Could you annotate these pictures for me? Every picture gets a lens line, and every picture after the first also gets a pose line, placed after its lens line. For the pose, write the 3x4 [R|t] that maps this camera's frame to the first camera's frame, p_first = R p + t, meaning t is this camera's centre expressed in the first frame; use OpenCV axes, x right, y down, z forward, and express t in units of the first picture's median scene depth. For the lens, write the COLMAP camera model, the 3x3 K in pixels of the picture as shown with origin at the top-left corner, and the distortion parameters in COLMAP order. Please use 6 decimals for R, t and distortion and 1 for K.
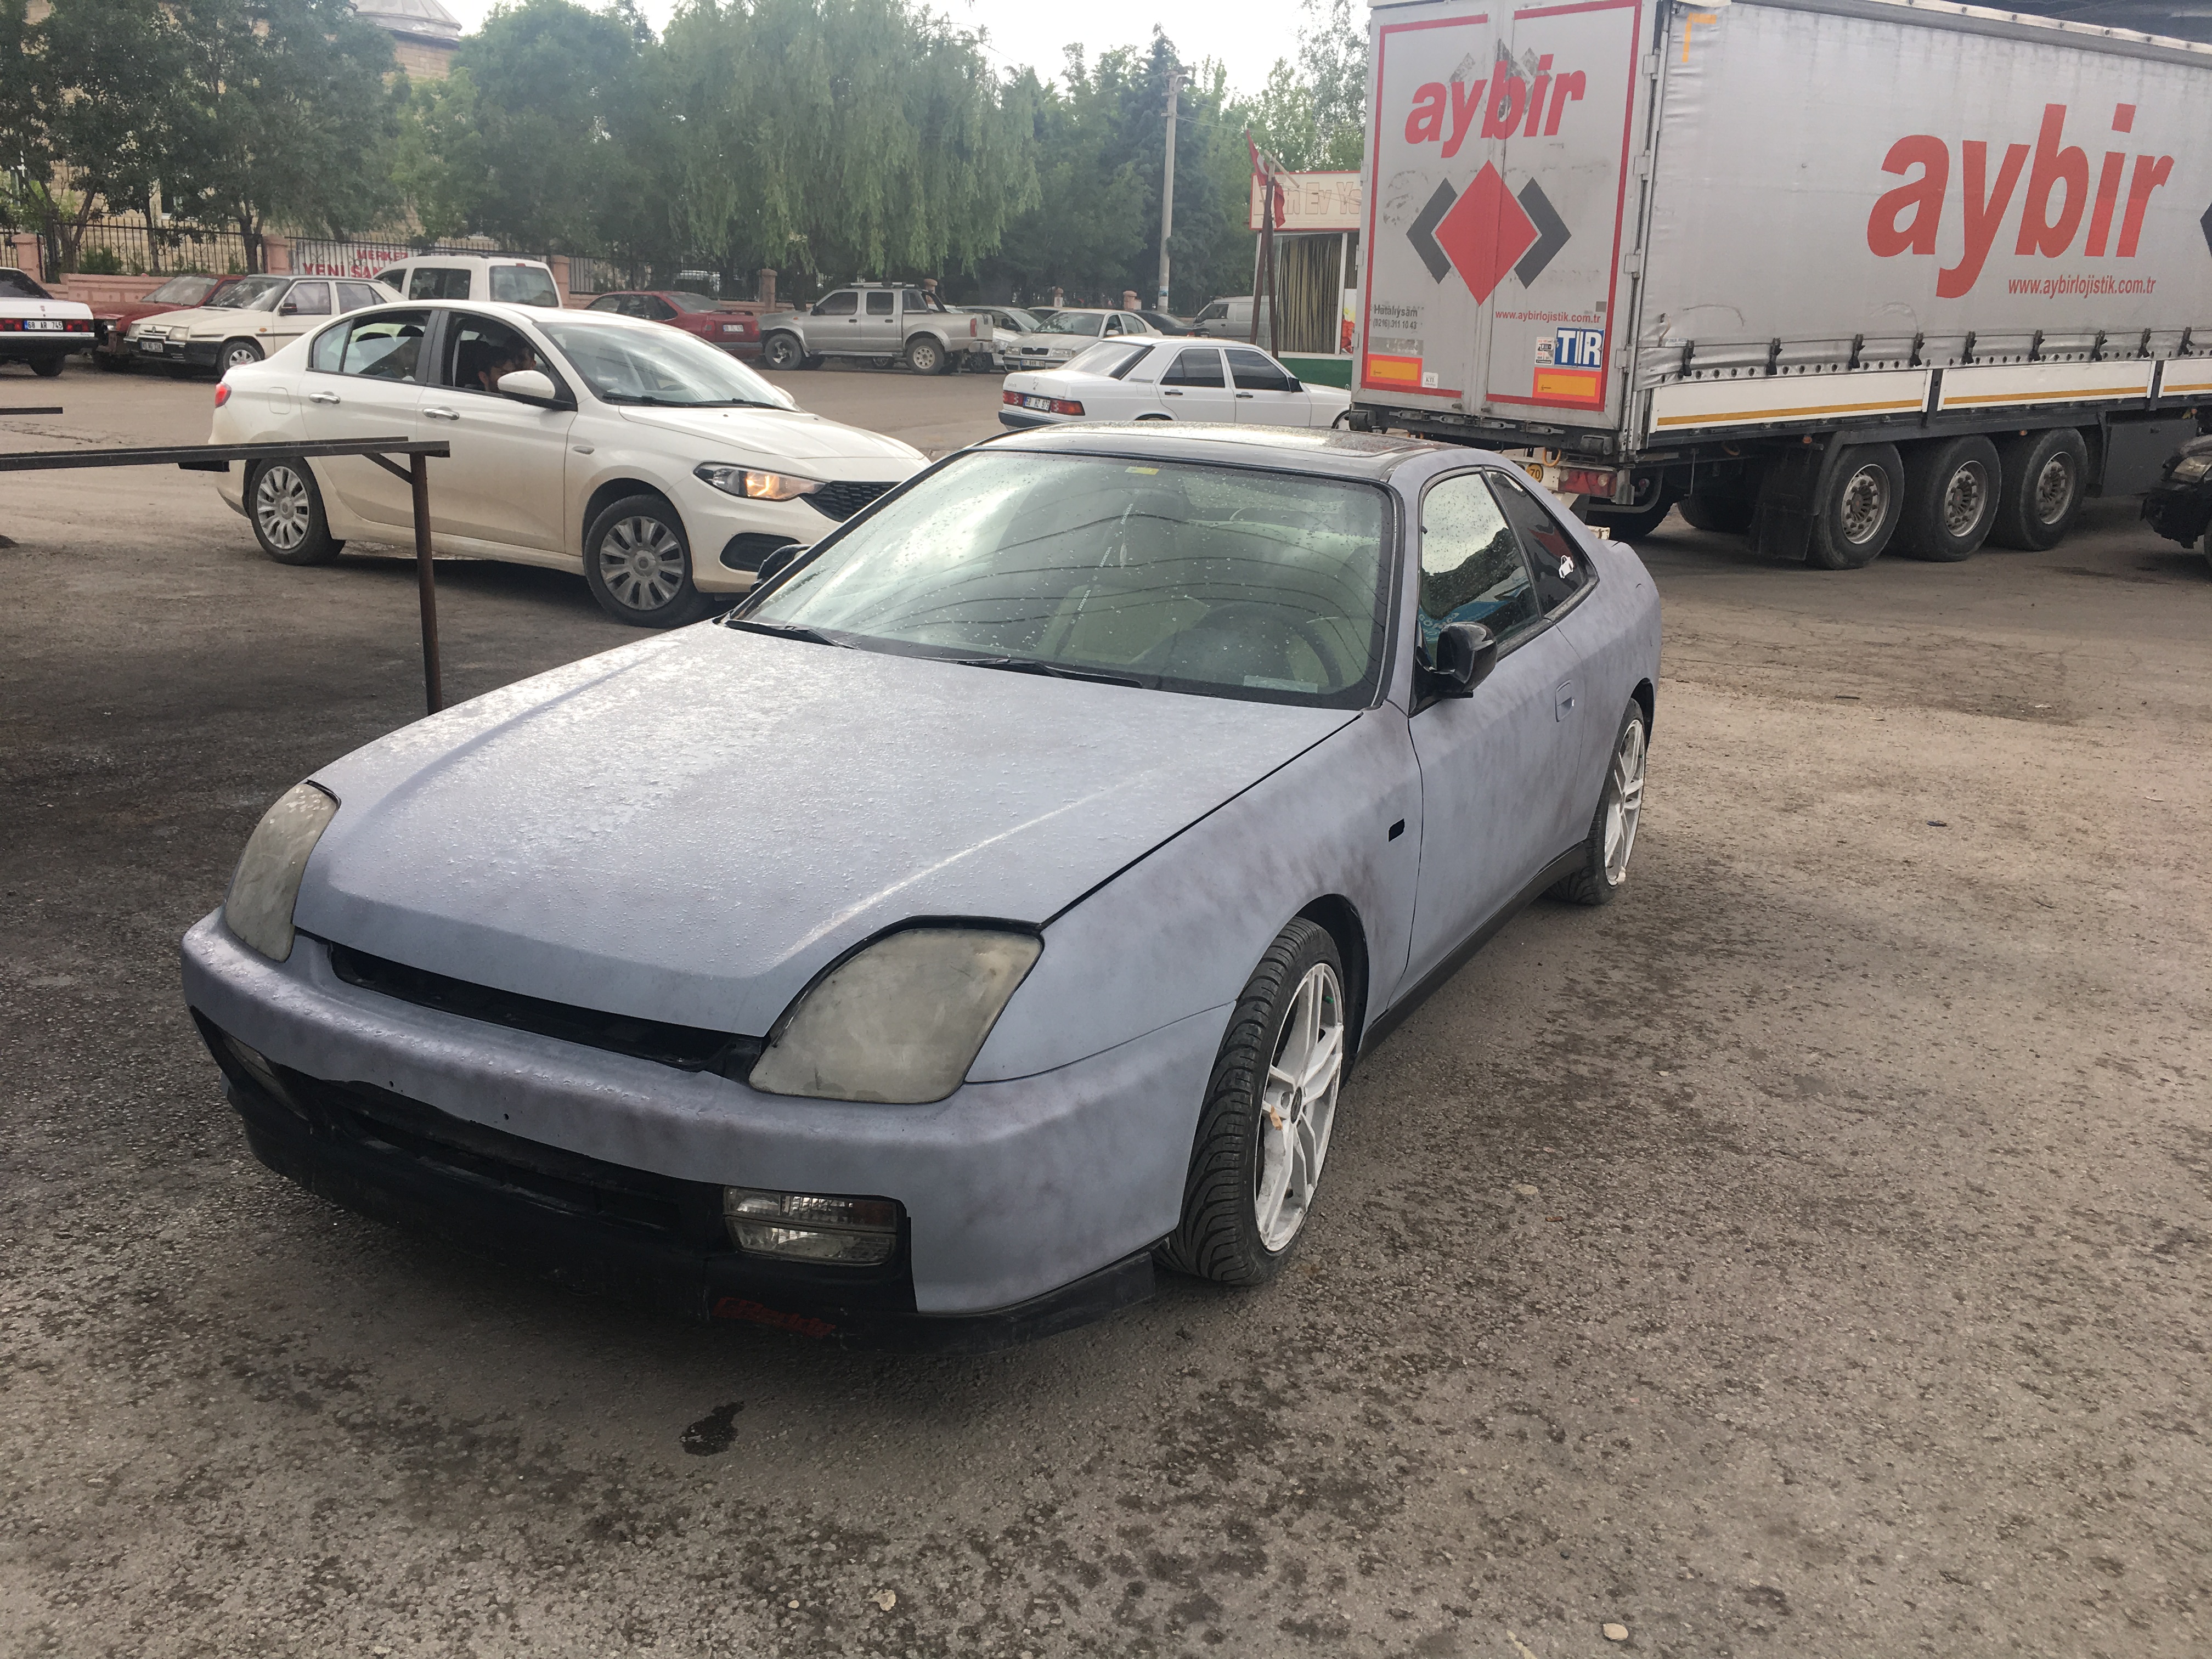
lens RADIAL K [[1869.5, 0, 1087.5], [0, 1869.5, 817.4], [0, 0, 1]] dist [0.084824, -0.111265]
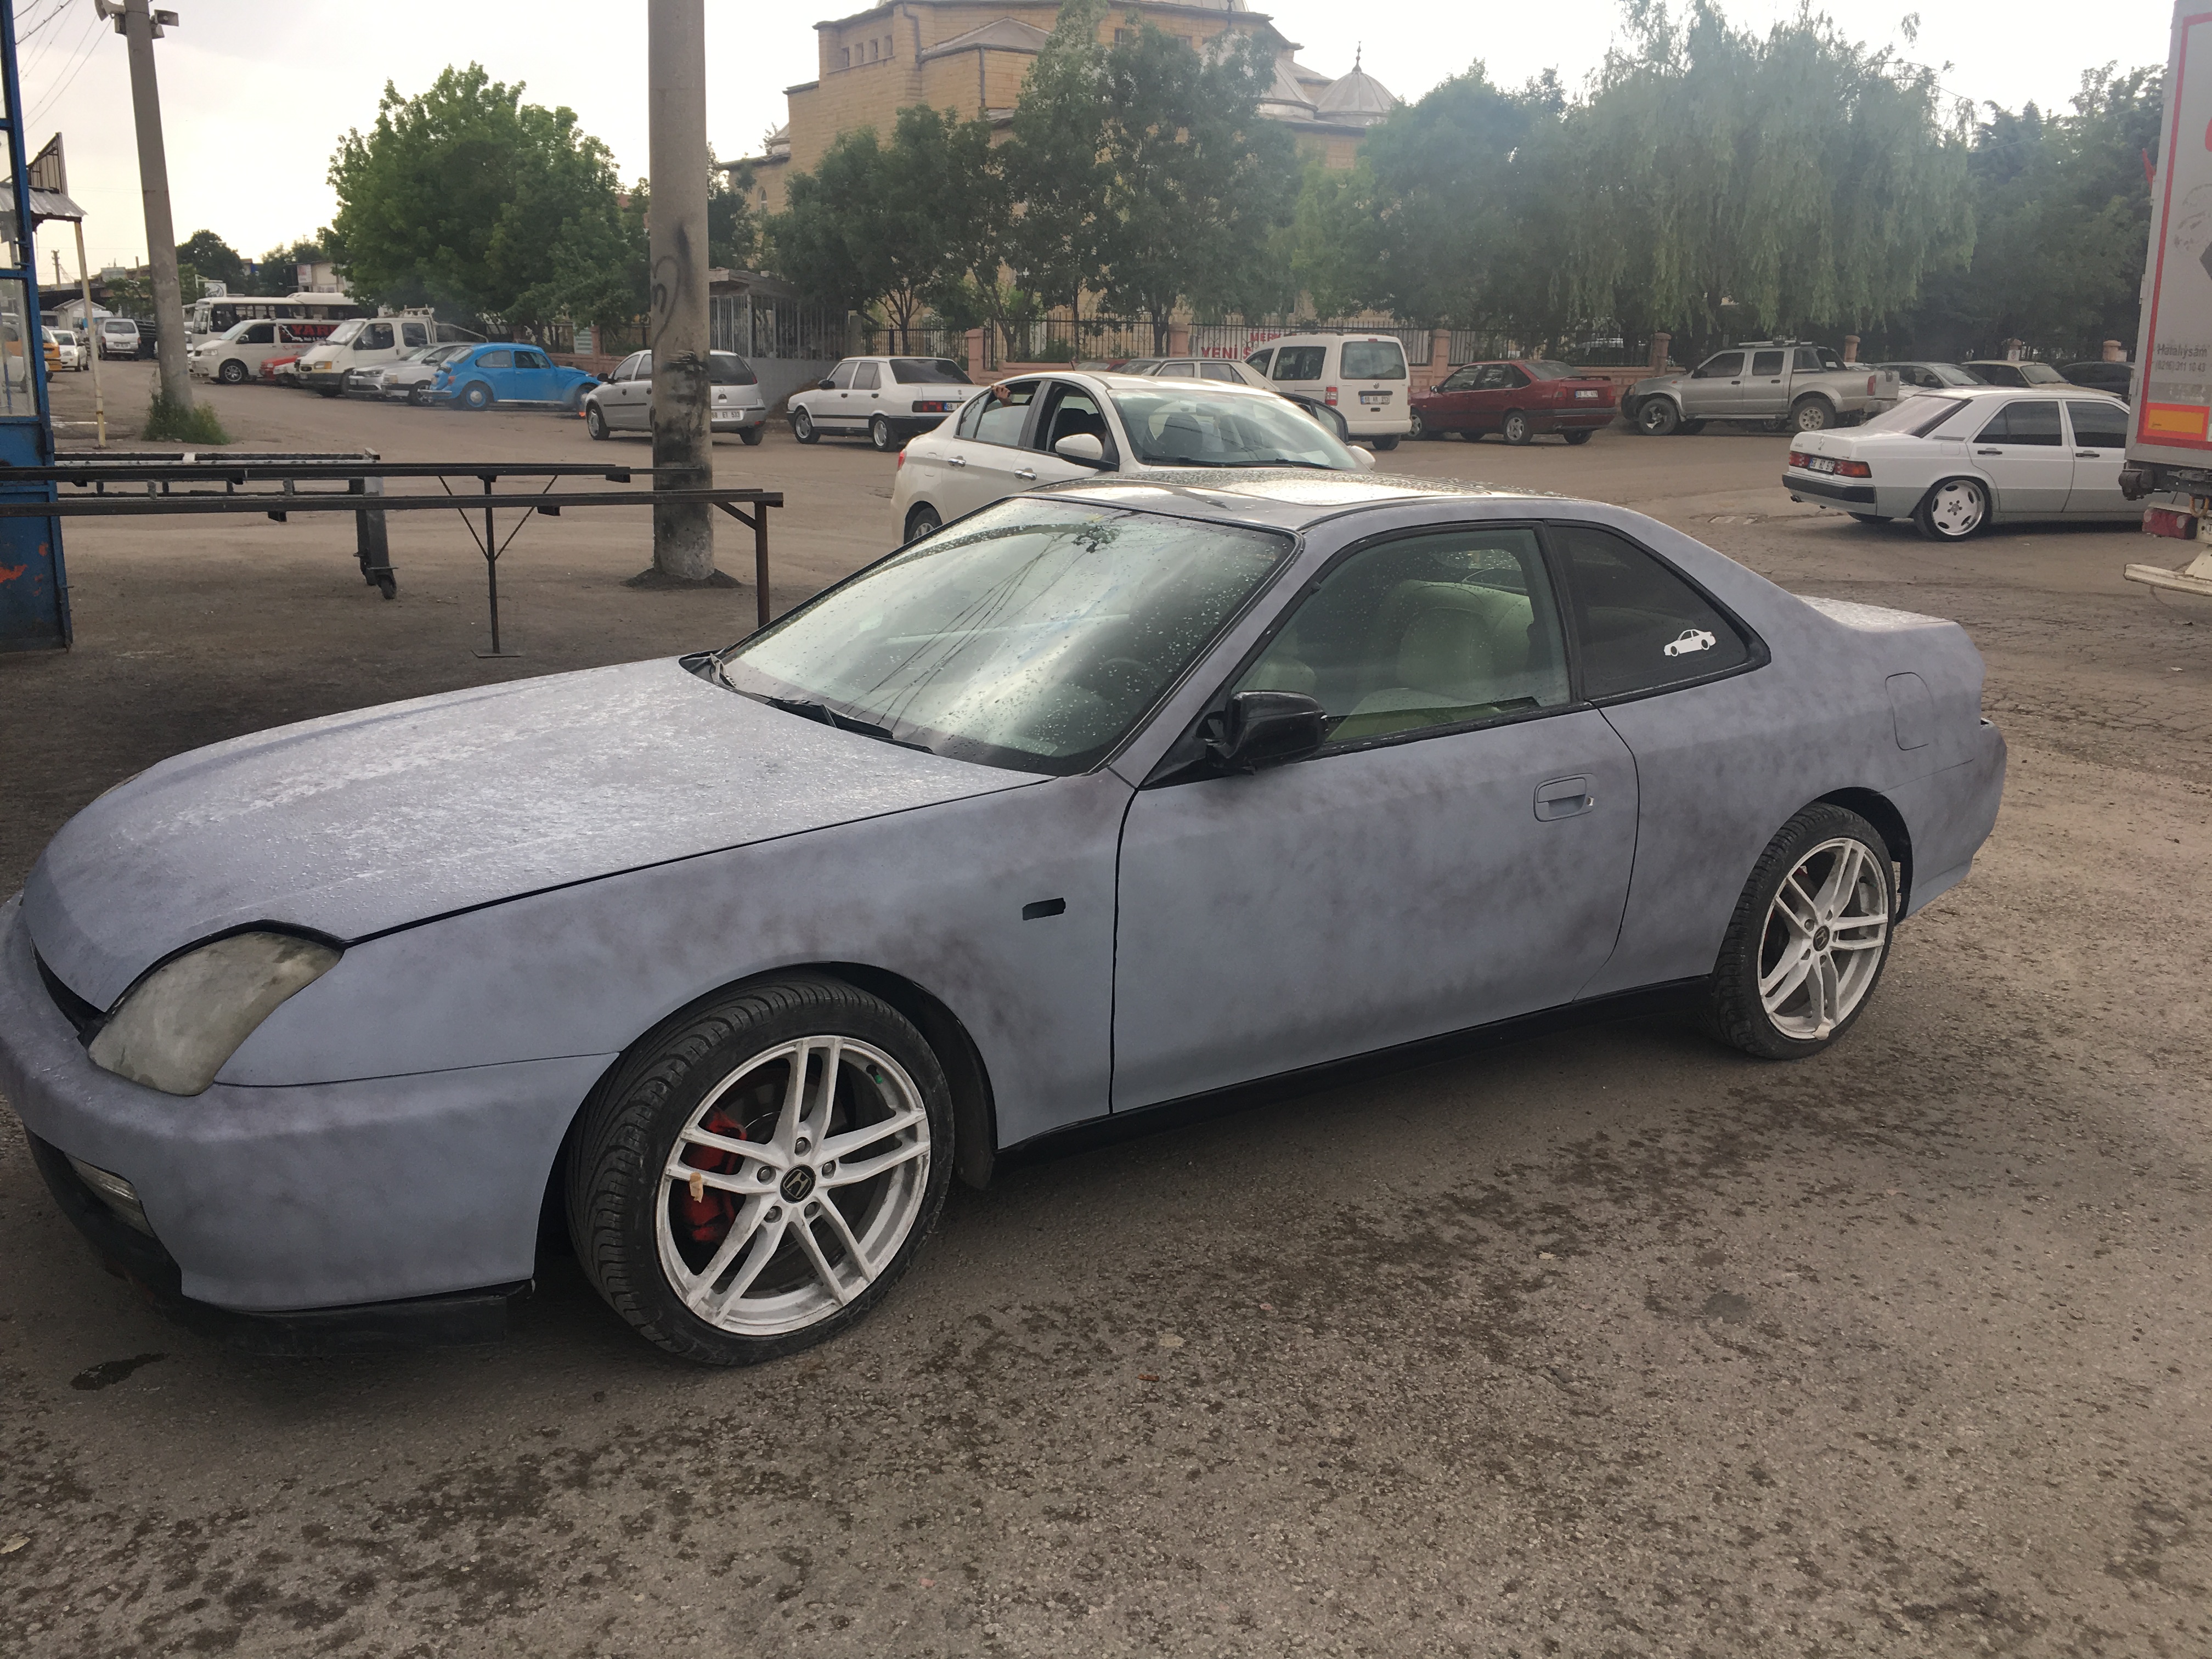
lens RADIAL K [[1869.5, 0, 1096.1], [0, 1869.5, 823.7], [0, 0, 1]] dist [0.084824, -0.111265]
pose [[0.881931, 0.087406, -0.463205, 0.364857], [-0.102427, 0.994714, -0.007319, -0.018204], [0.460116, 0.053900, 0.886221, 0.128790]]
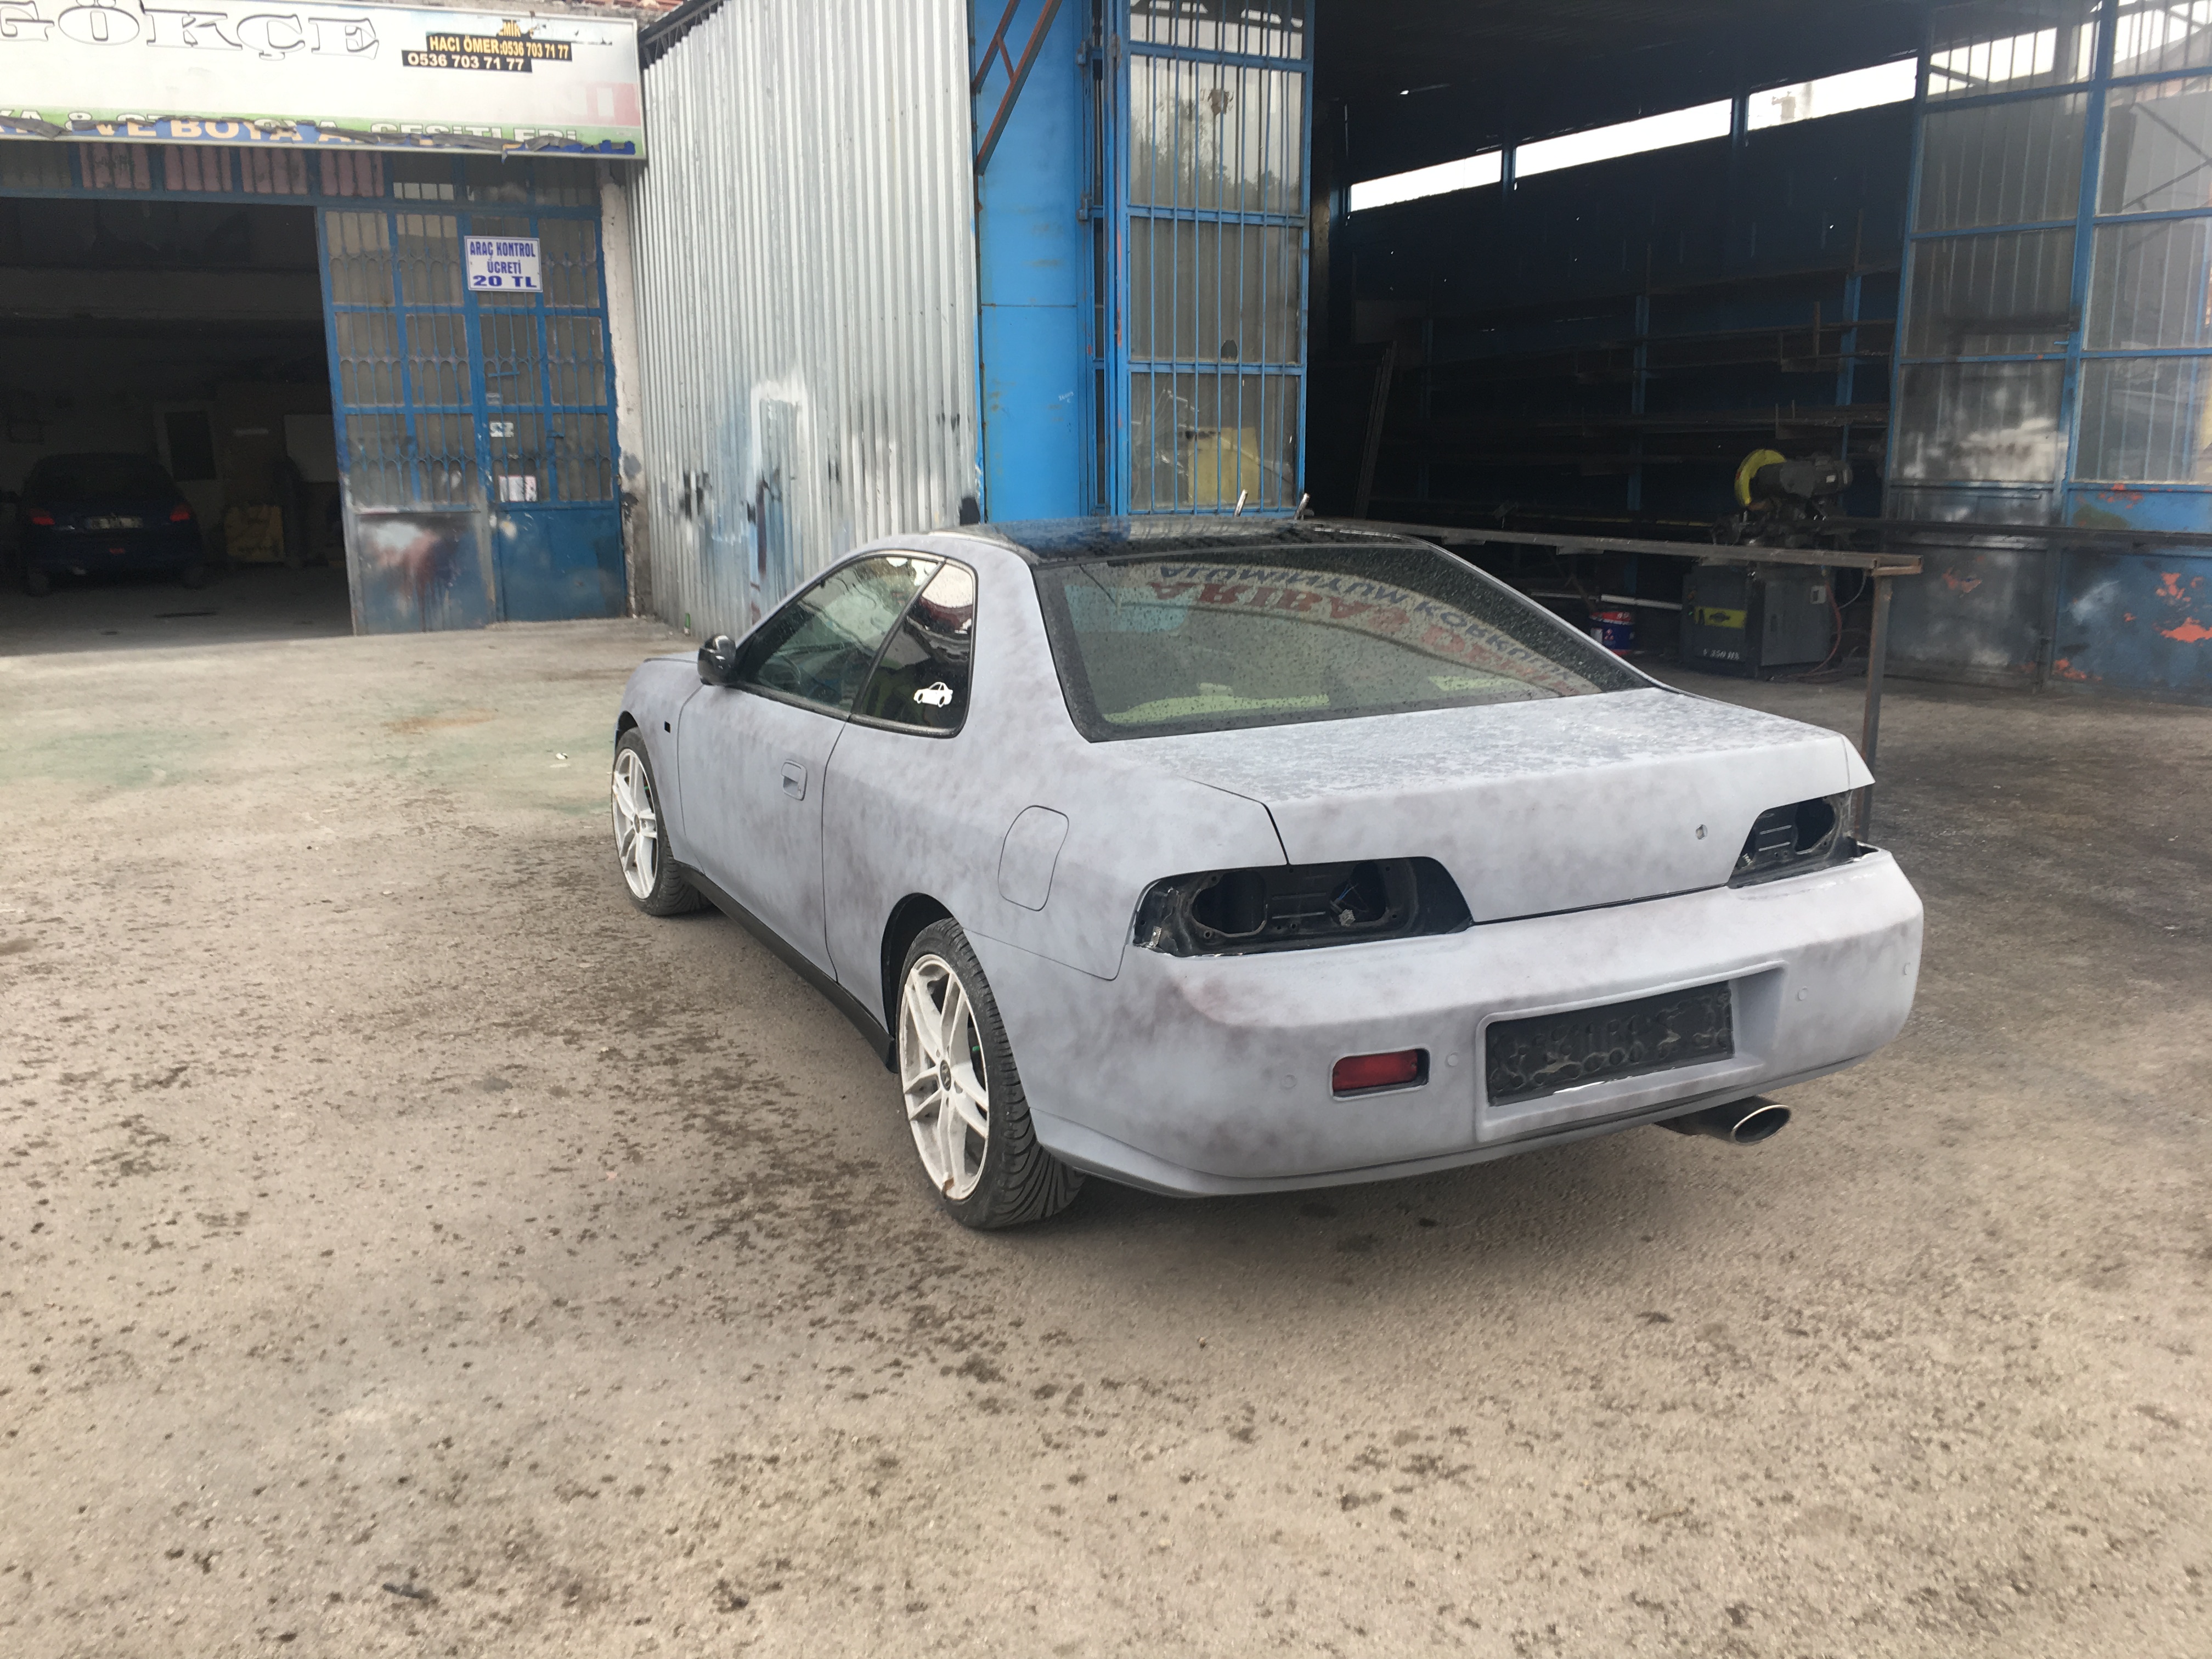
lens RADIAL K [[1869.5, 0, 1110.6], [0, 1869.5, 836.7], [0, 0, 1]] dist [0.084824, -0.111265]
pose [[-0.590099, 0.135925, -0.795806, 0.748602], [-0.222091, 0.920363, 0.321882, -0.308885], [0.776182, 0.366683, -0.512918, 1.308218]]
